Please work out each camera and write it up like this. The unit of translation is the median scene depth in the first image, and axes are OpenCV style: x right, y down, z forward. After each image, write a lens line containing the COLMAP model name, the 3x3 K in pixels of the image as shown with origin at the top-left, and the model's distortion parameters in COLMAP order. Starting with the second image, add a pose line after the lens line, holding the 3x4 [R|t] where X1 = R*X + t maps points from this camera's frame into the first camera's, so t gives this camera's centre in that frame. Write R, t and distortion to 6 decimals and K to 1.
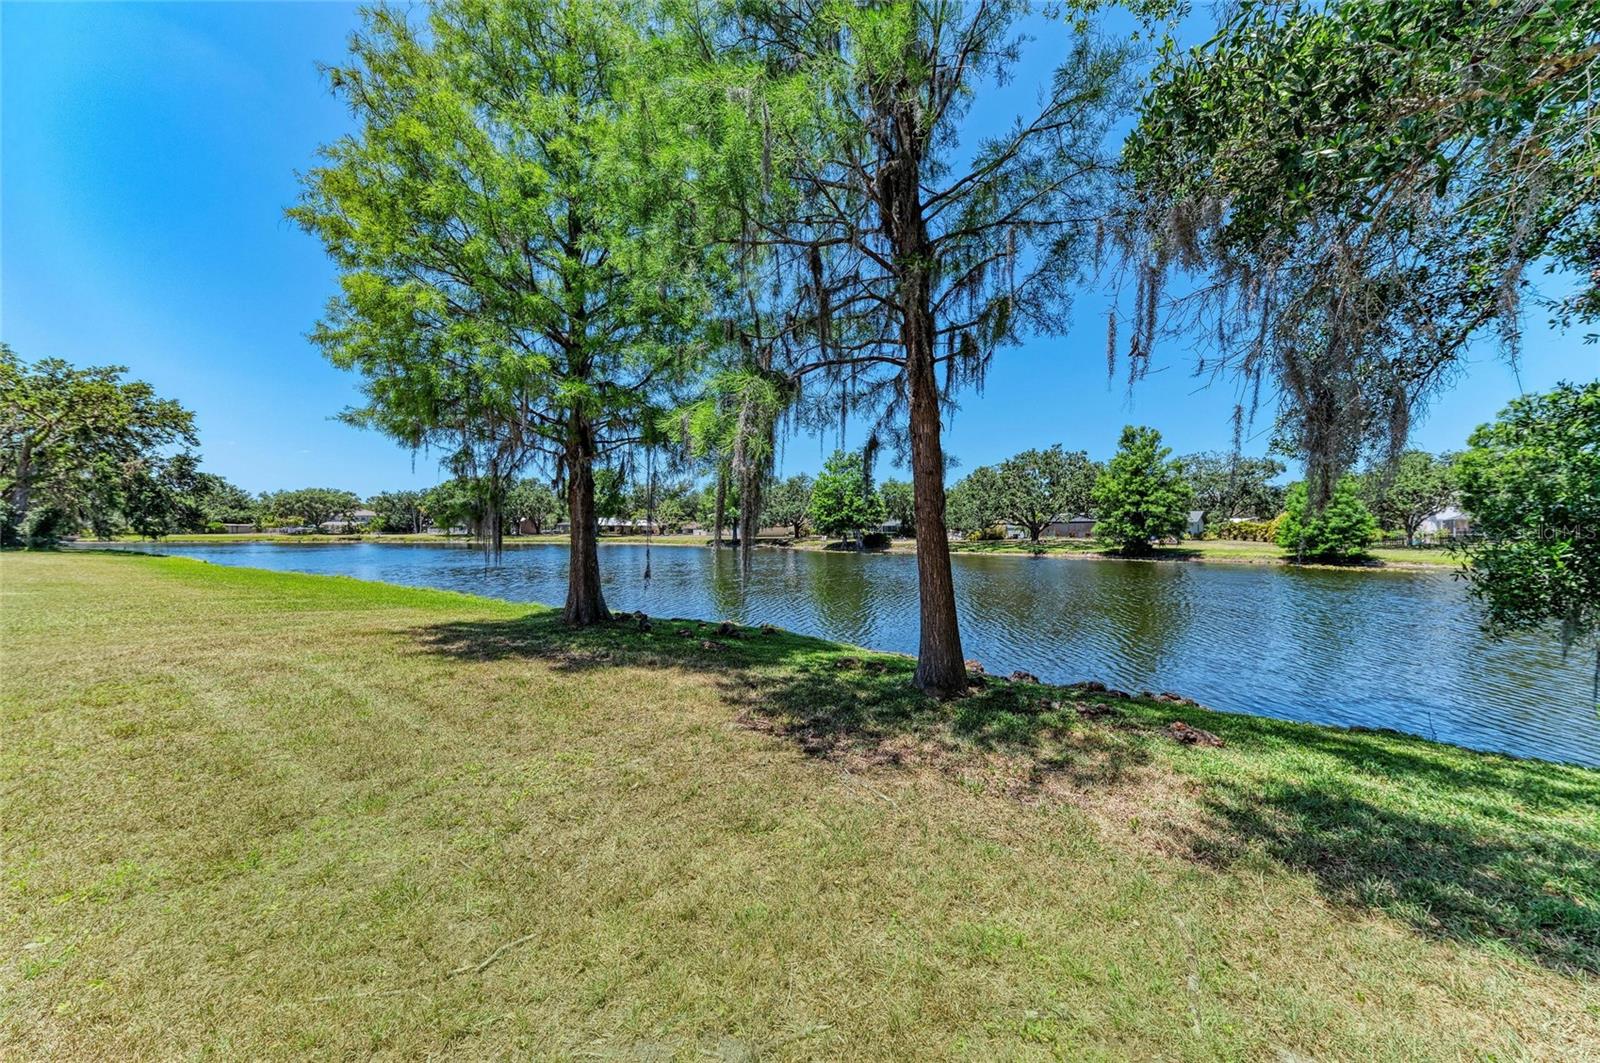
lens RADIAL K [[547.2, 0, 798.0], [0, 547.2, 529.6], [0, 0, 1]] dist [0.005986, 0.000077]
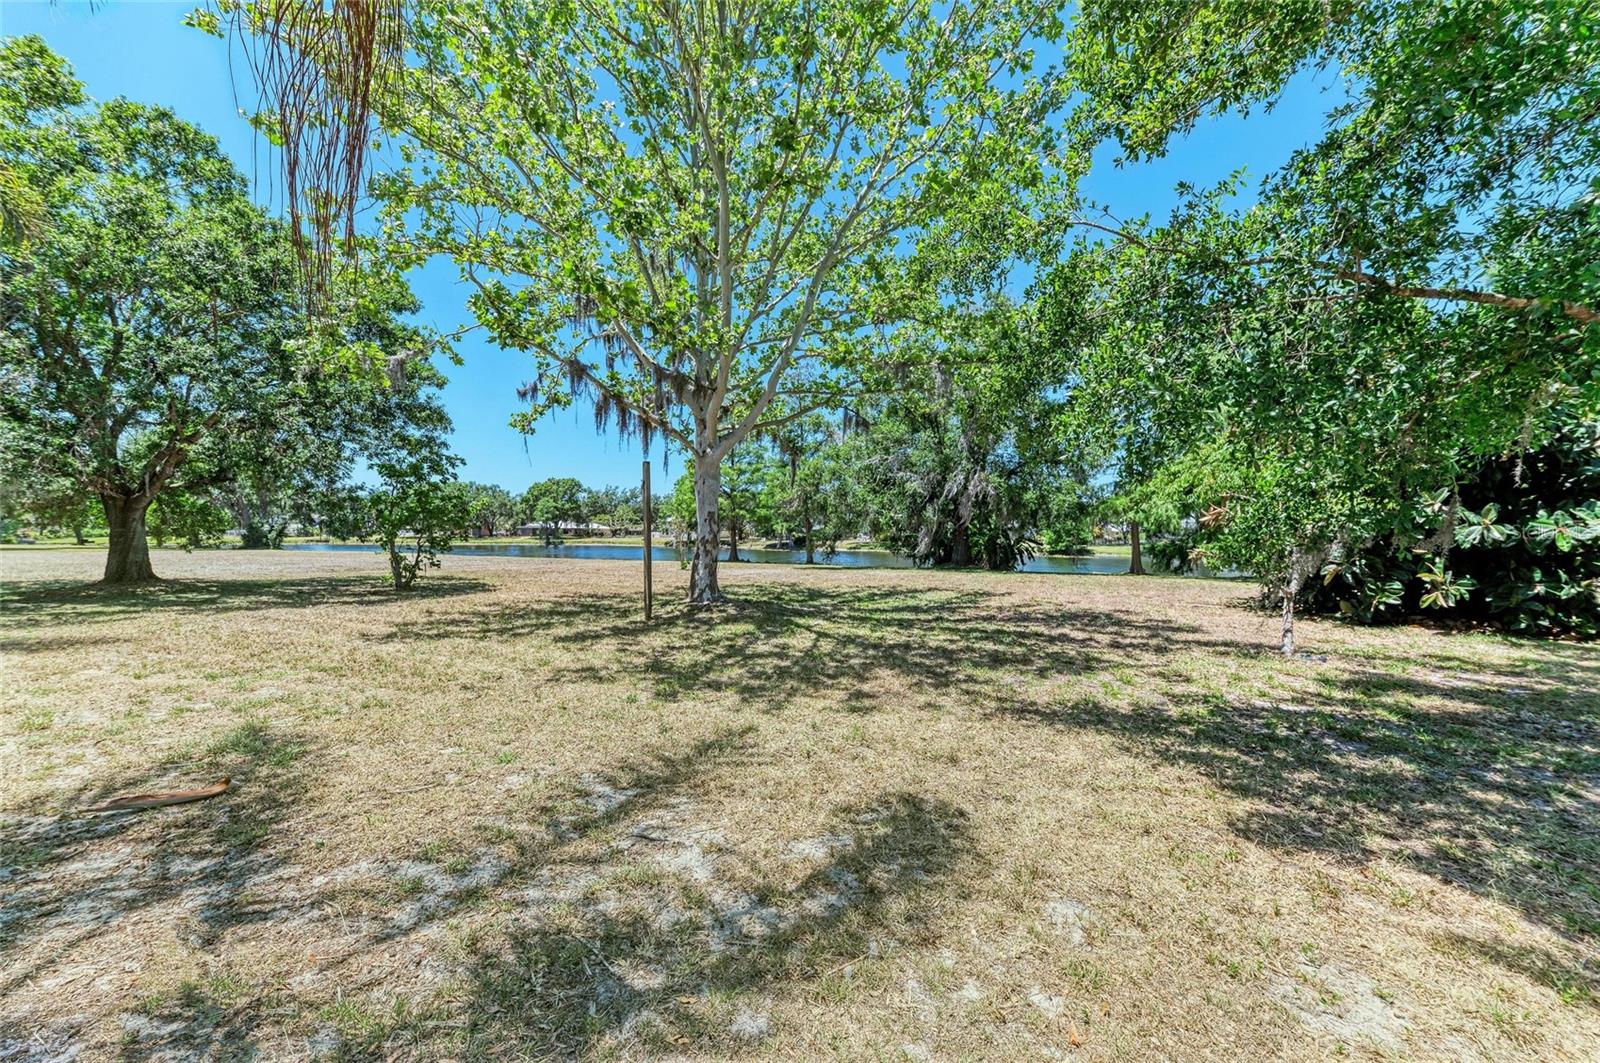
lens RADIAL K [[581.9, 0, 803.4], [0, 581.9, 534.7], [0, 0, 1]] dist [0.006893, -0.002067]
pose [[0.946783, 0.001162, 0.321871, -0.269354], [-0.004658, 0.999938, 0.010091, -0.009293], [-0.321840, -0.011053, 0.946730, -0.298642]]
